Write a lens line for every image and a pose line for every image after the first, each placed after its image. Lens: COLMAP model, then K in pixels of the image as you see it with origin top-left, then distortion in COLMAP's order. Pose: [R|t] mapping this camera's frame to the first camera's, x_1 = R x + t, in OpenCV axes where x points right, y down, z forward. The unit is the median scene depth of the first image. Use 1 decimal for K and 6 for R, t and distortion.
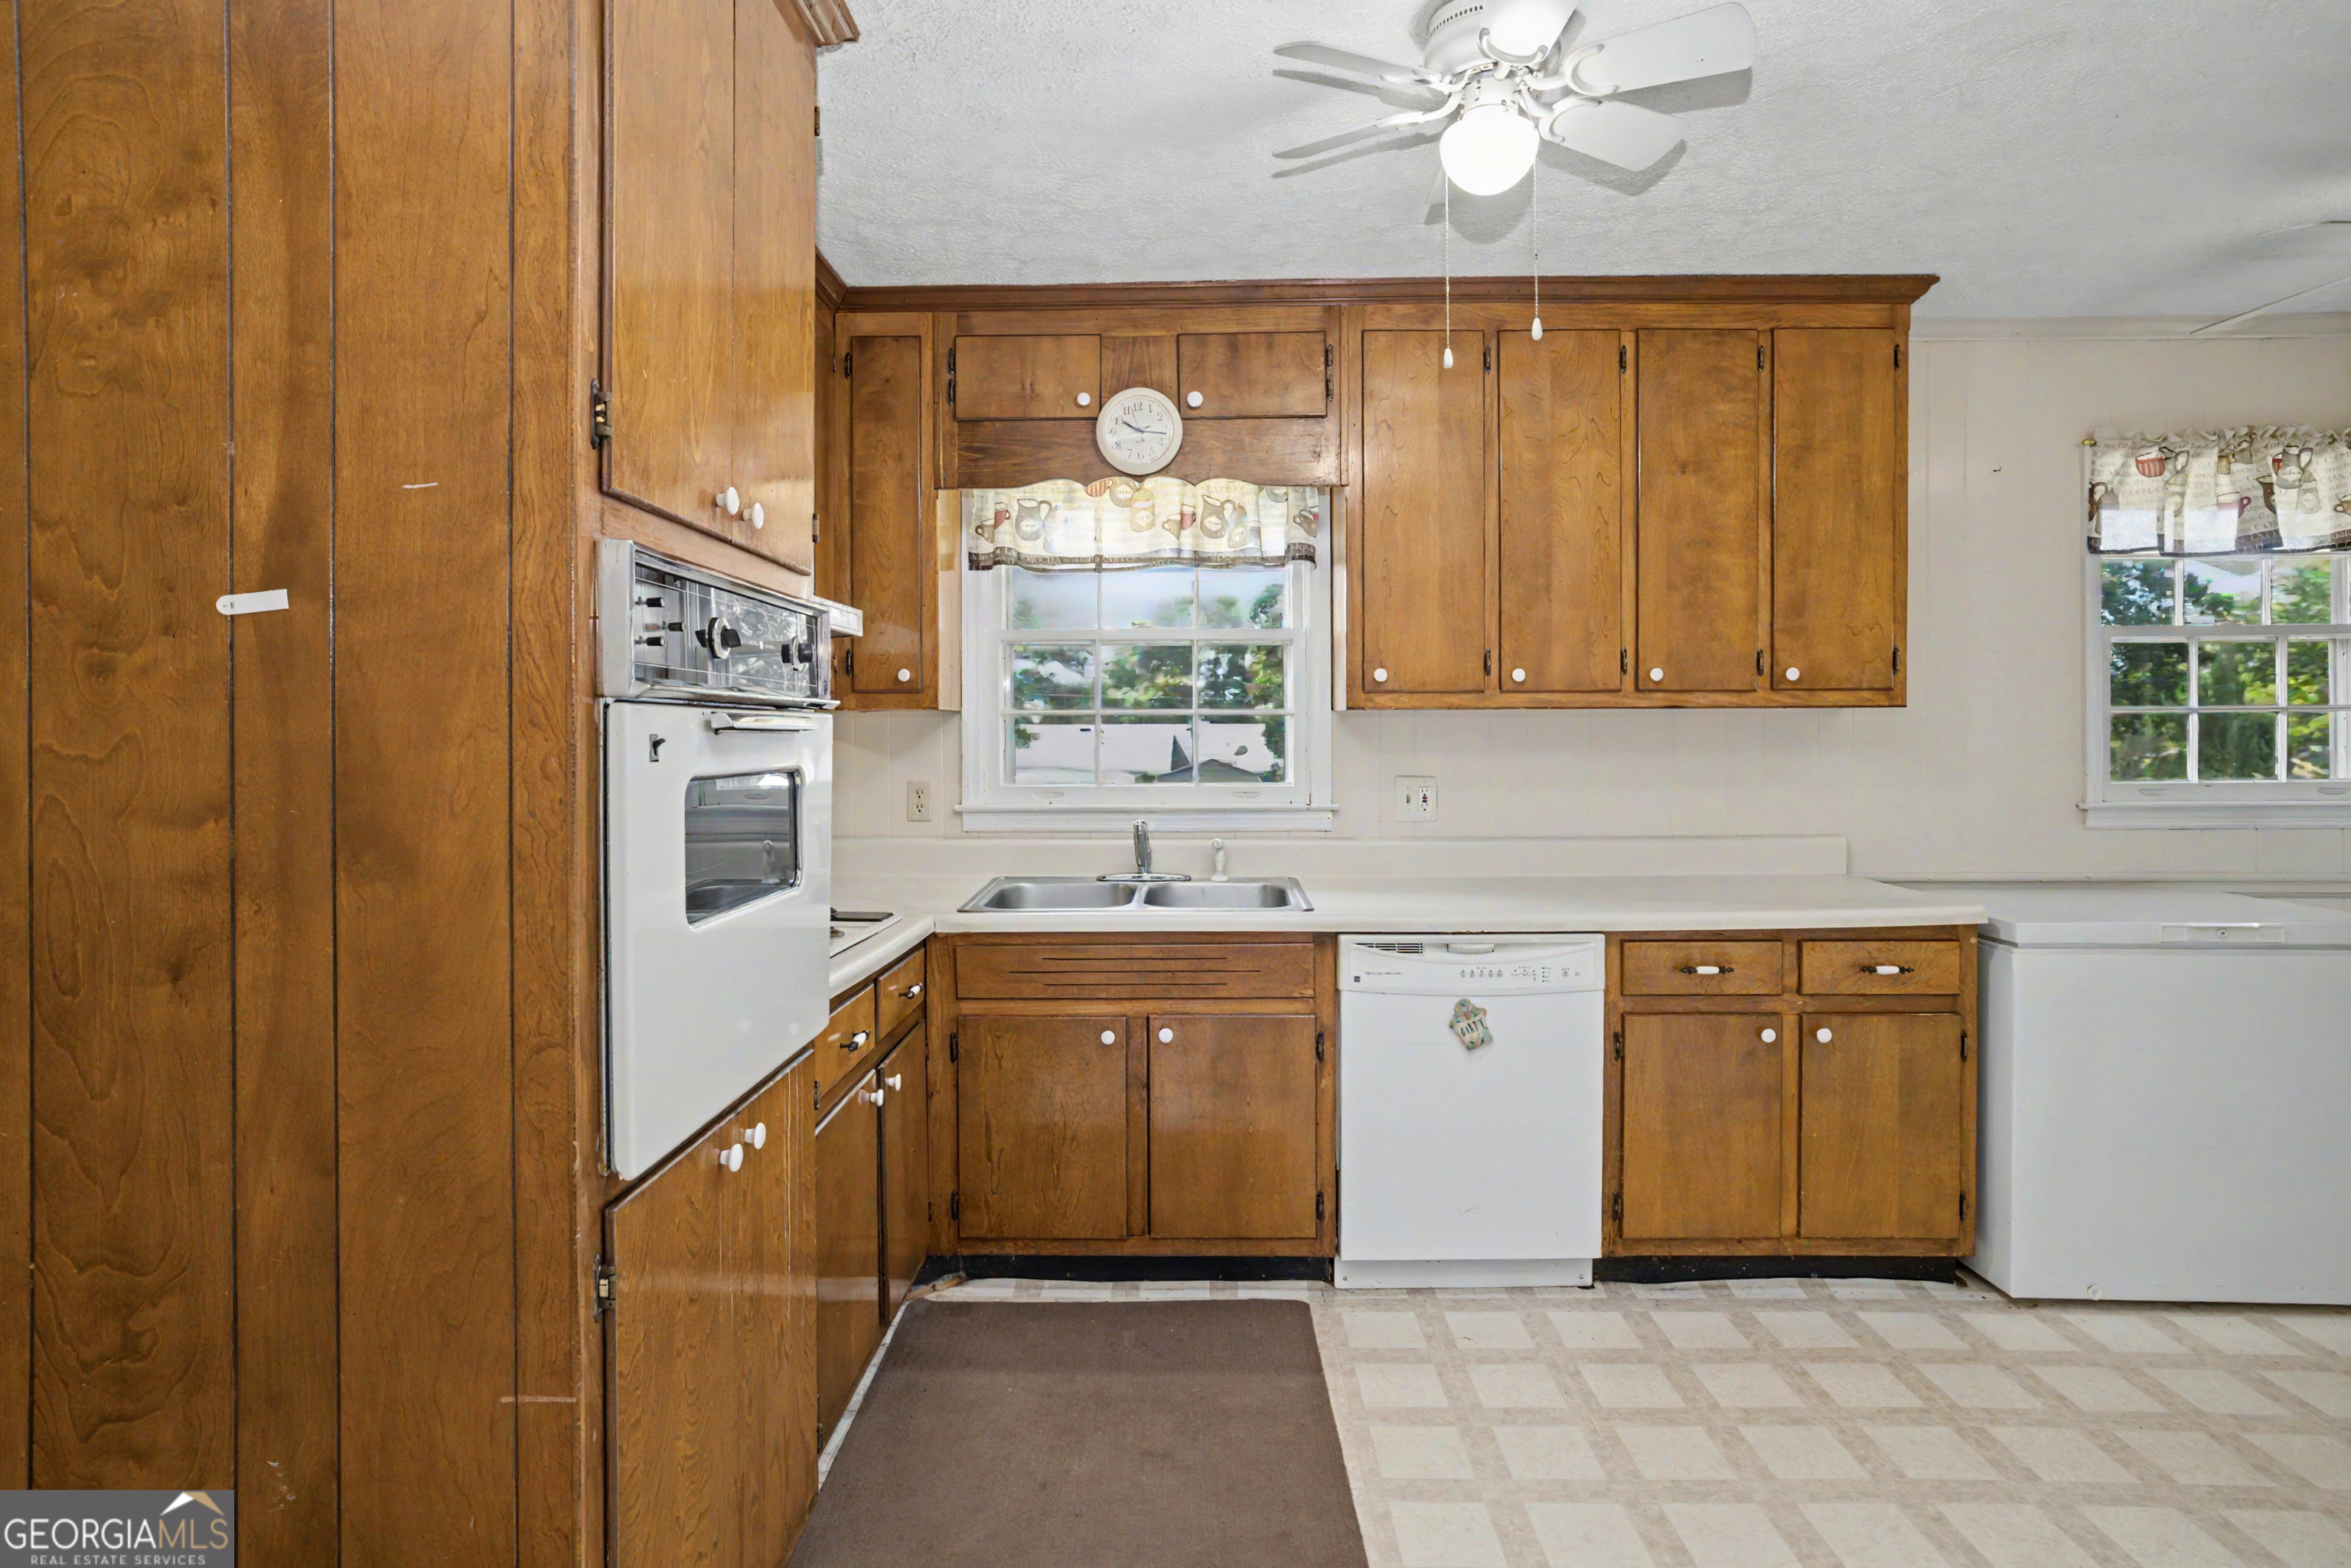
lens RADIAL K [[1226.7, 0, 1197.0], [0, 1226.7, 742.8], [0, 0, 1]] dist [-0.013049, 0.002391]
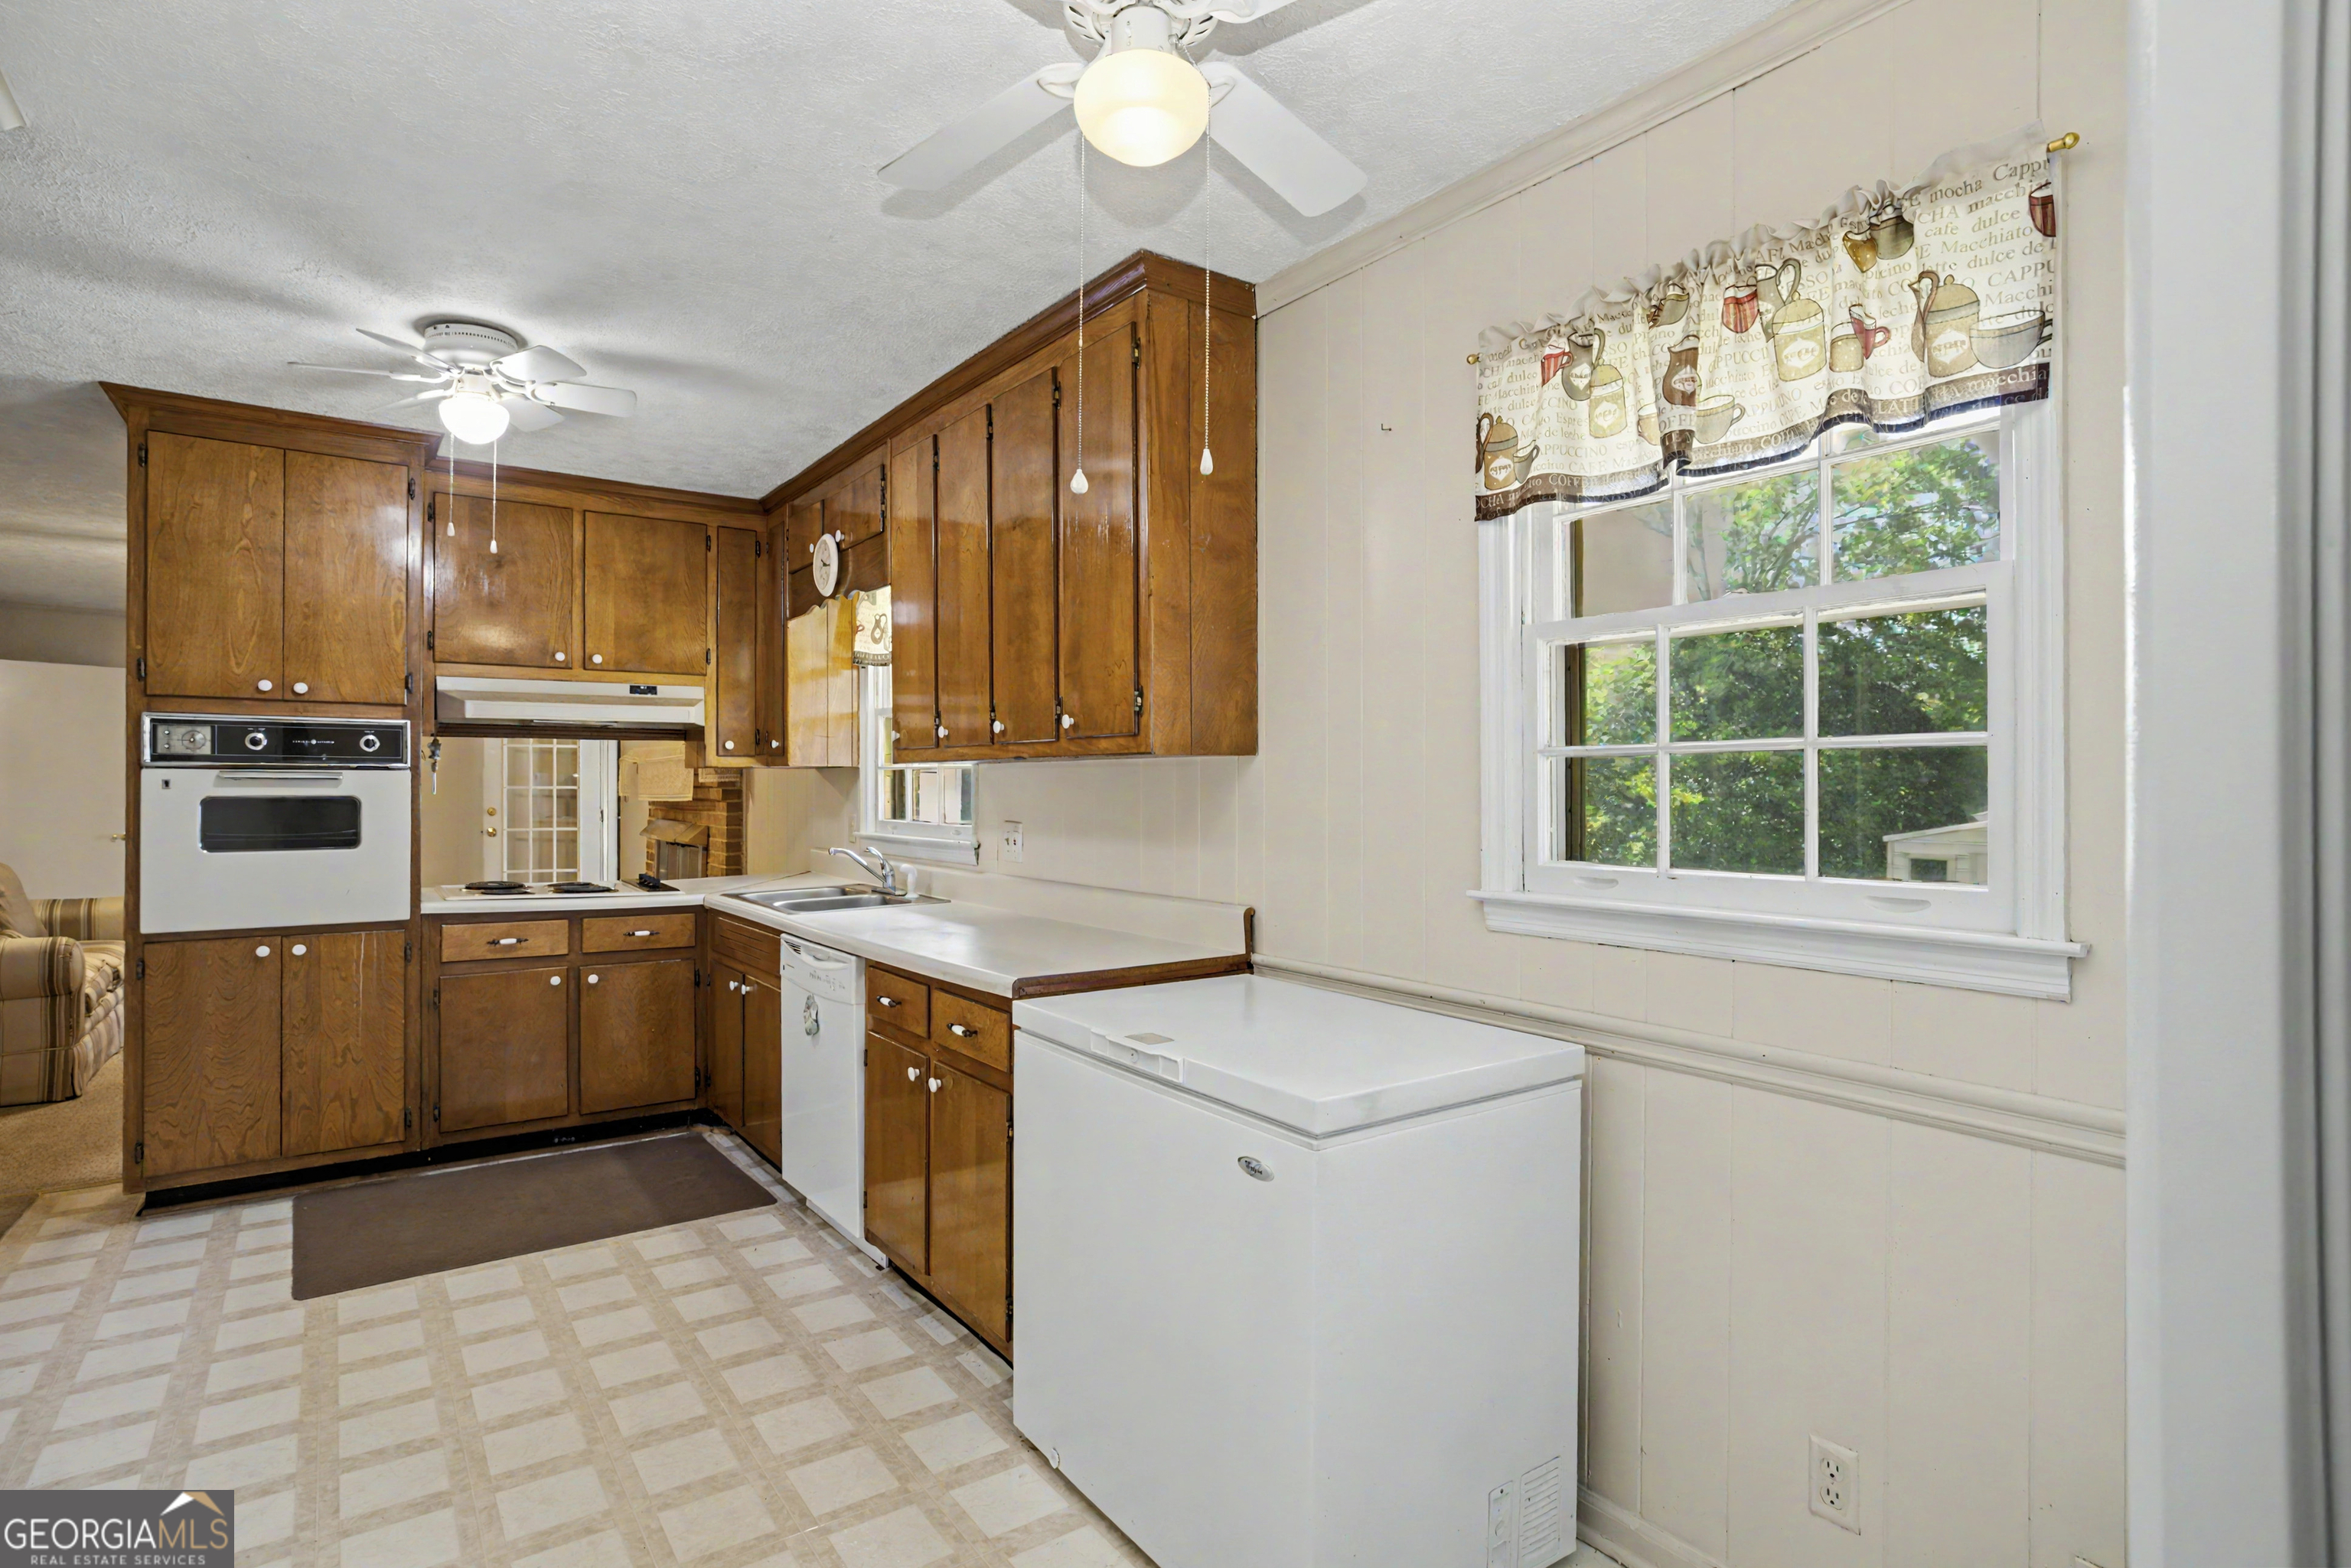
lens RADIAL K [[1226.7, 0, 1197.0], [0, 1226.7, 783.4], [0, 0, 1]] dist [-0.013049, 0.002391]
pose [[0.585941, -0.000105, -0.810354, 1.462073], [-0.007703, 0.999954, -0.005699, -0.004062], [0.810317, 0.009582, 0.585913, 0.581401]]
